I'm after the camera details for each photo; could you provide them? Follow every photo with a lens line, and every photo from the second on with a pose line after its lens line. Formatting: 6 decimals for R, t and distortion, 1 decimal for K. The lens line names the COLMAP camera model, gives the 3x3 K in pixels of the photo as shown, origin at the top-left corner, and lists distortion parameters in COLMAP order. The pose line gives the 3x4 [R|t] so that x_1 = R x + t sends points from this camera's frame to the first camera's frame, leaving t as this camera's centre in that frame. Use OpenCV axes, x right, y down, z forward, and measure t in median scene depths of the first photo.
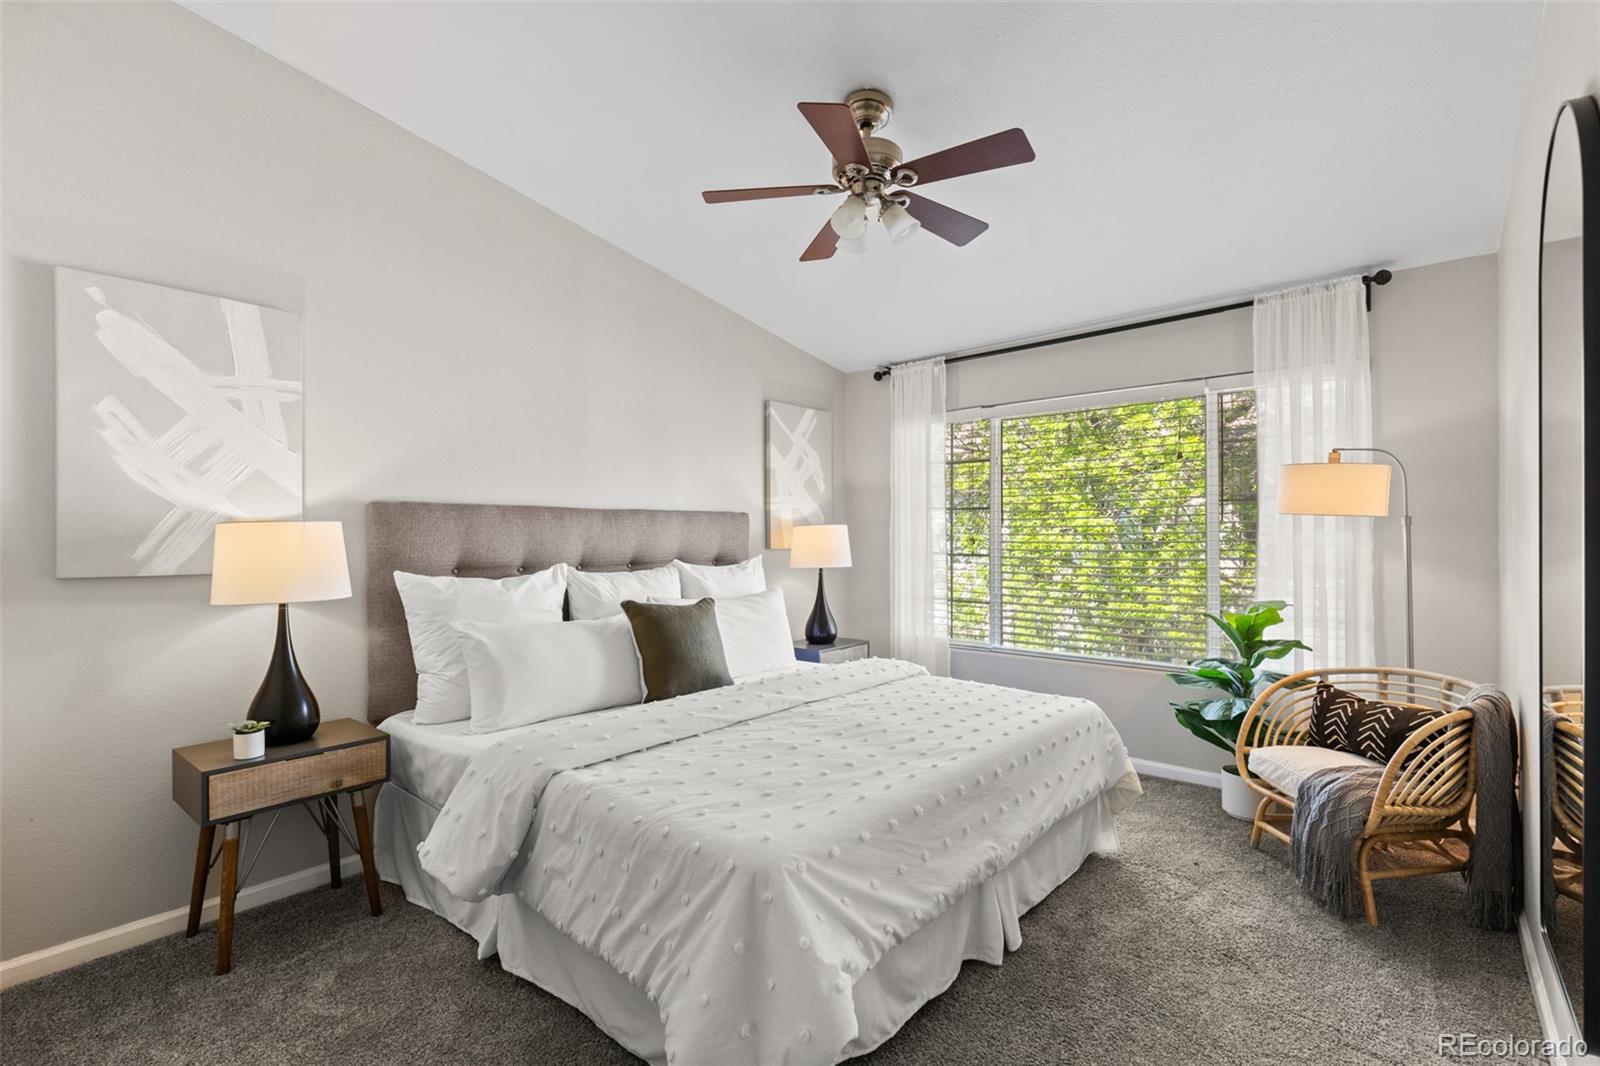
lens RADIAL K [[729.7, 0, 797.8], [0, 729.7, 535.1], [0, 0, 1]] dist [0.010395, -0.001473]
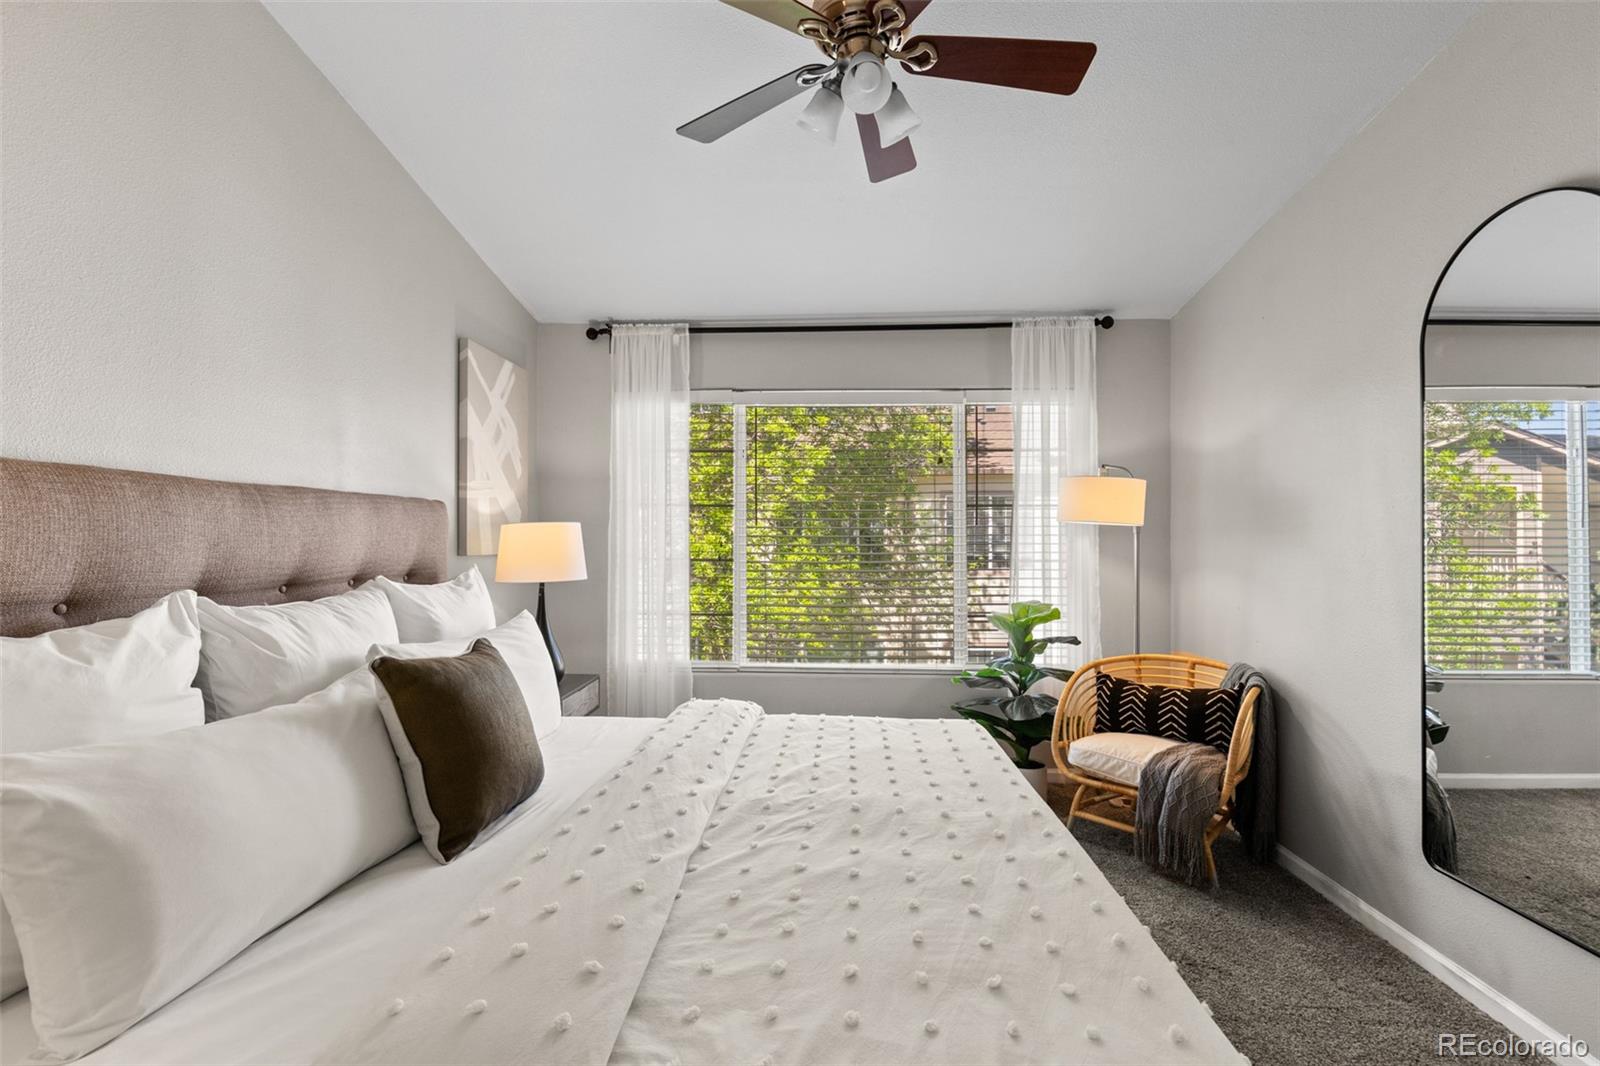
lens RADIAL K [[729.7, 0, 804.2], [0, 729.7, 536.4], [0, 0, 1]] dist [0.010395, -0.001473]
pose [[0.783811, 0.009701, 0.620924, -0.293684], [-0.009423, 0.999949, -0.003729, 0.001291], [-0.620928, -0.002928, 0.783862, 0.361180]]
